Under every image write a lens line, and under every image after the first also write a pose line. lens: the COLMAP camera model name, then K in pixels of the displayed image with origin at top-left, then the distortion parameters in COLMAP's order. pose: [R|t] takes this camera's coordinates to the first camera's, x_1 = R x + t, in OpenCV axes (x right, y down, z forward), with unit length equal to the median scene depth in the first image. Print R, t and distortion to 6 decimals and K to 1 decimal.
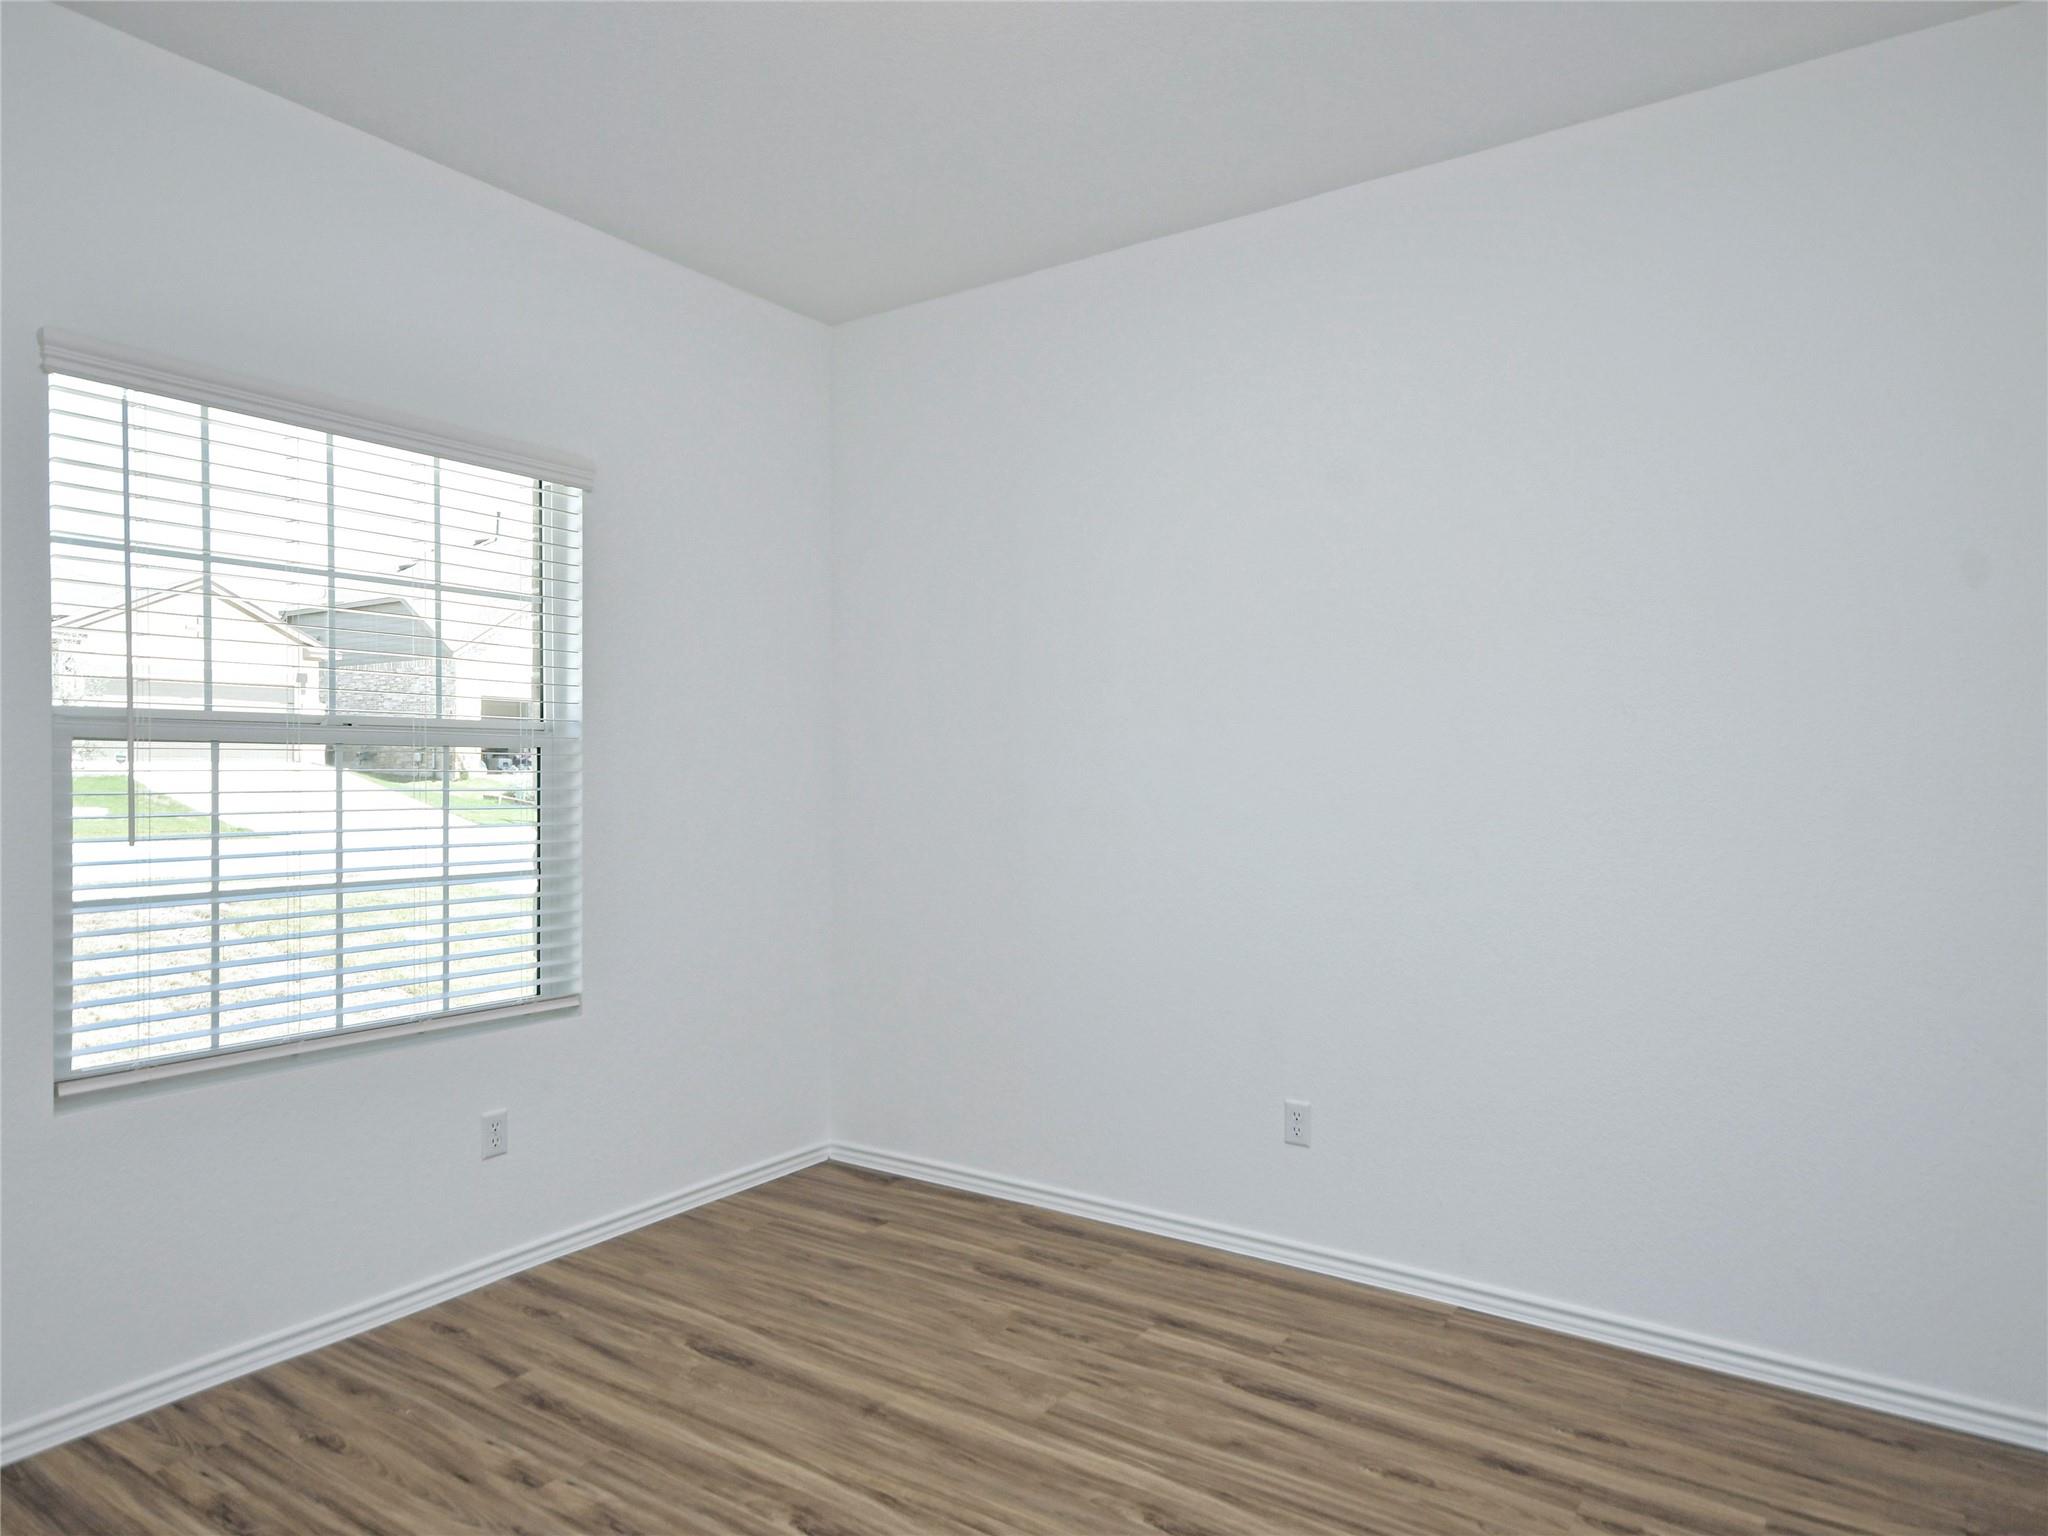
lens RADIAL K [[1302.1, 0, 1024.0], [0, 1302.1, 768.0], [0, 0, 1]] dist [0.007466, 0.001312]
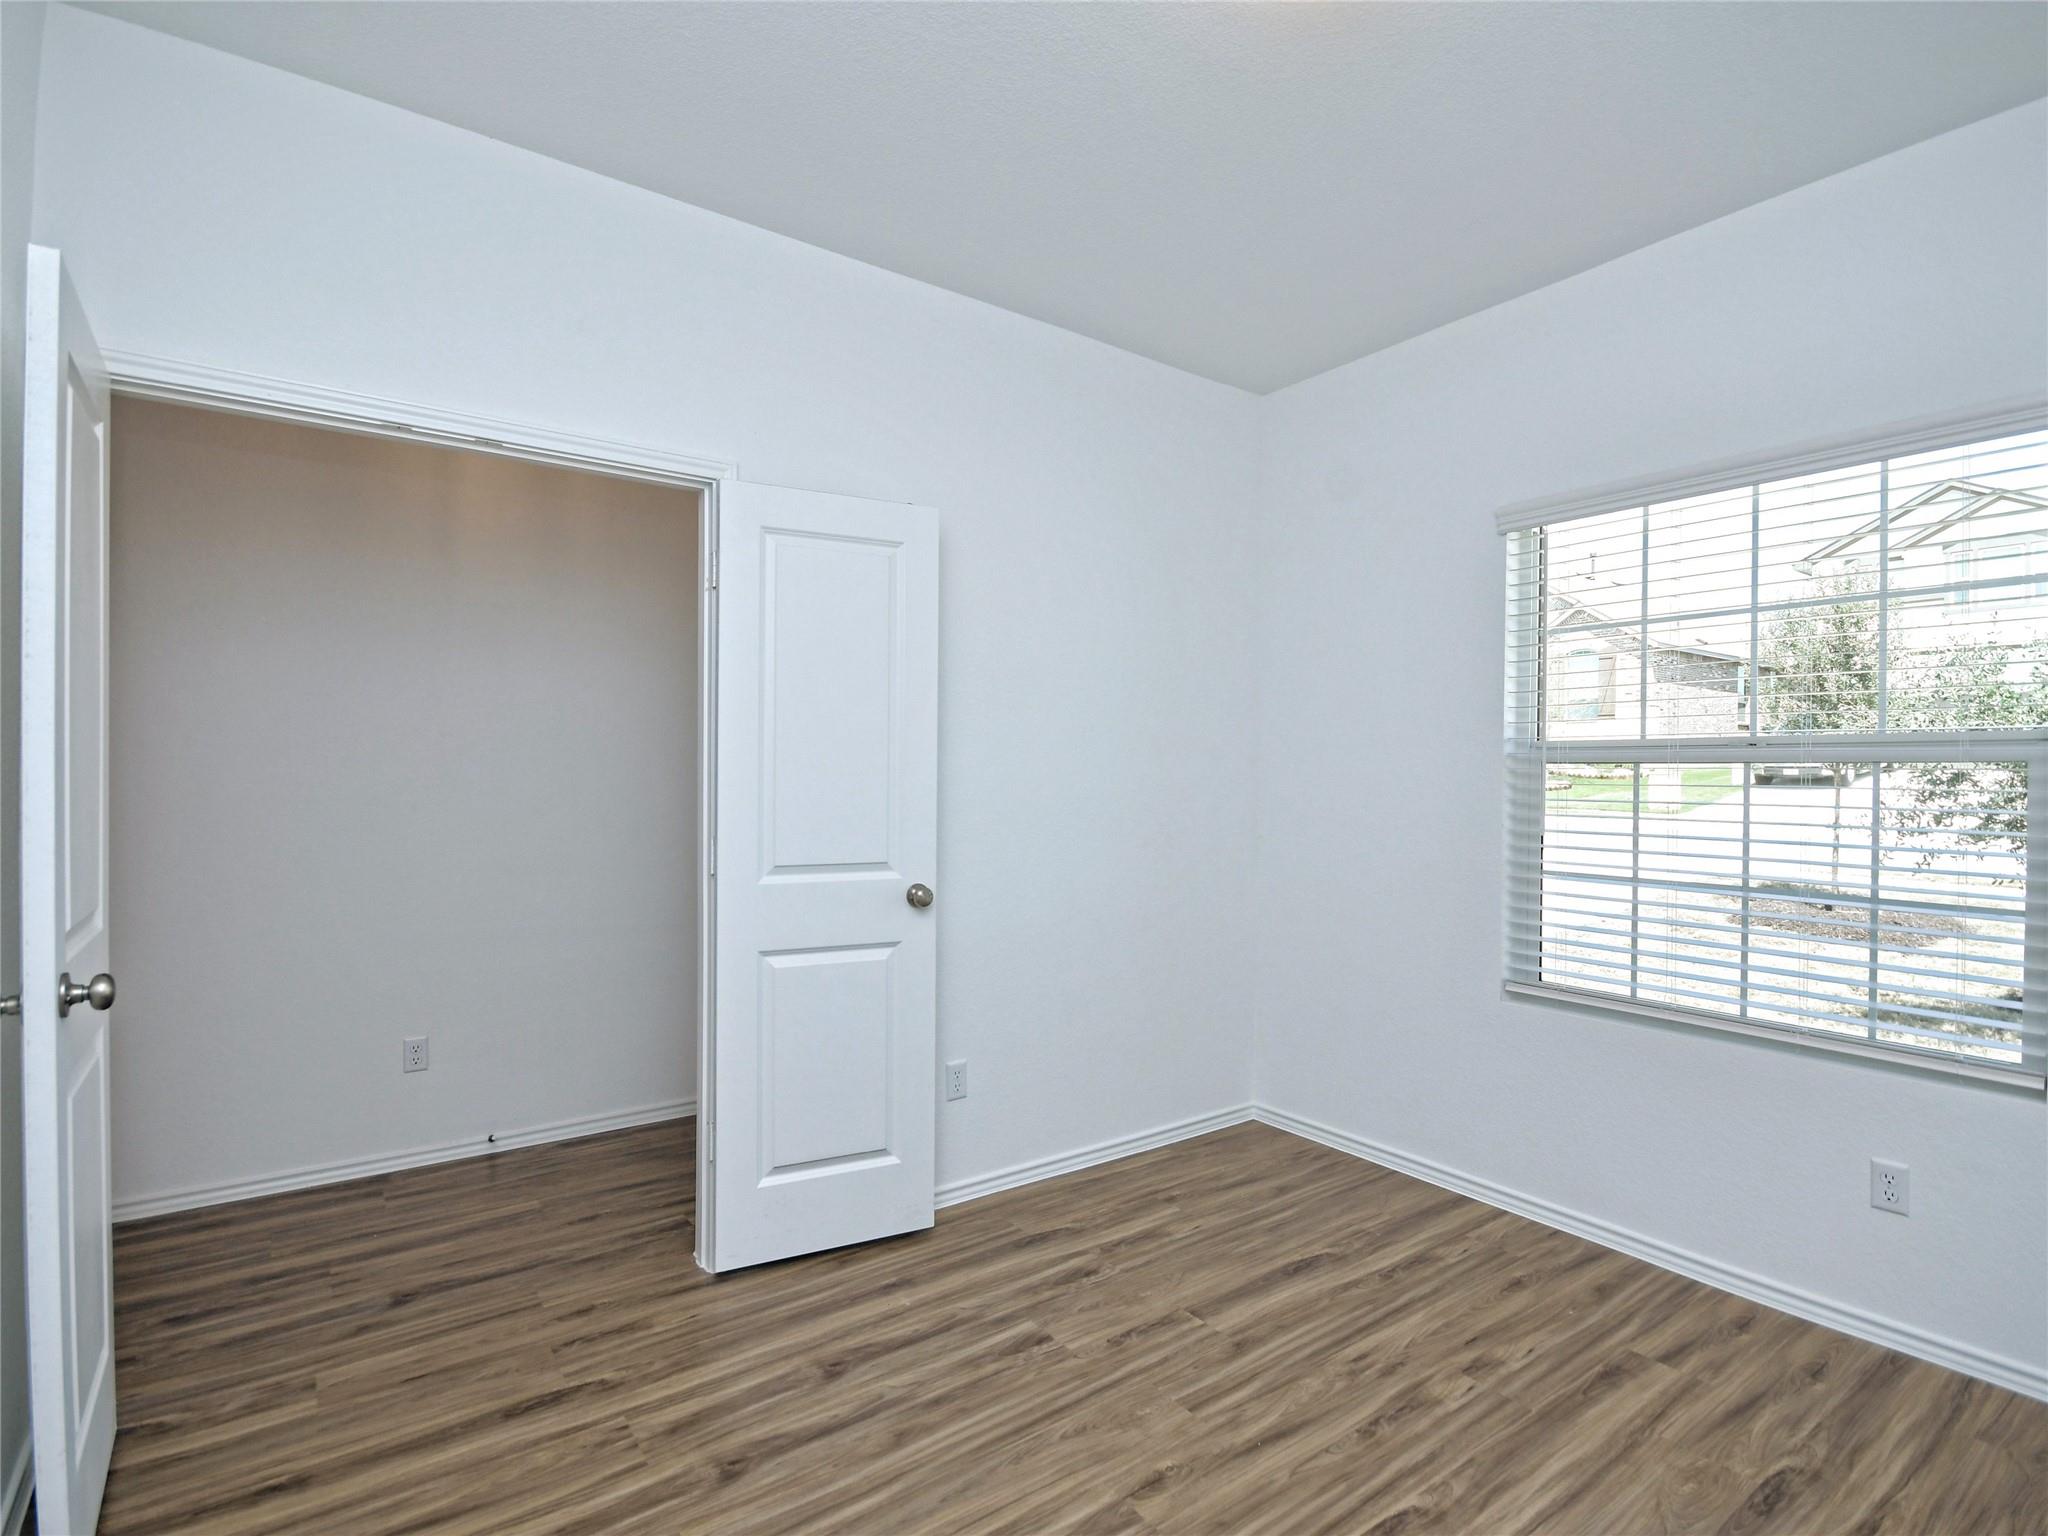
lens RADIAL K [[1006.7, 0, 1020.4], [0, 1006.7, 779.9], [0, 0, 1]] dist [0.002567, -0.004248]
pose [[-0.350279, -0.002069, -0.936643, 0.548196], [-0.014395, 0.999891, 0.003174, 0.002725], [0.936535, 0.014595, -0.350271, 0.790571]]
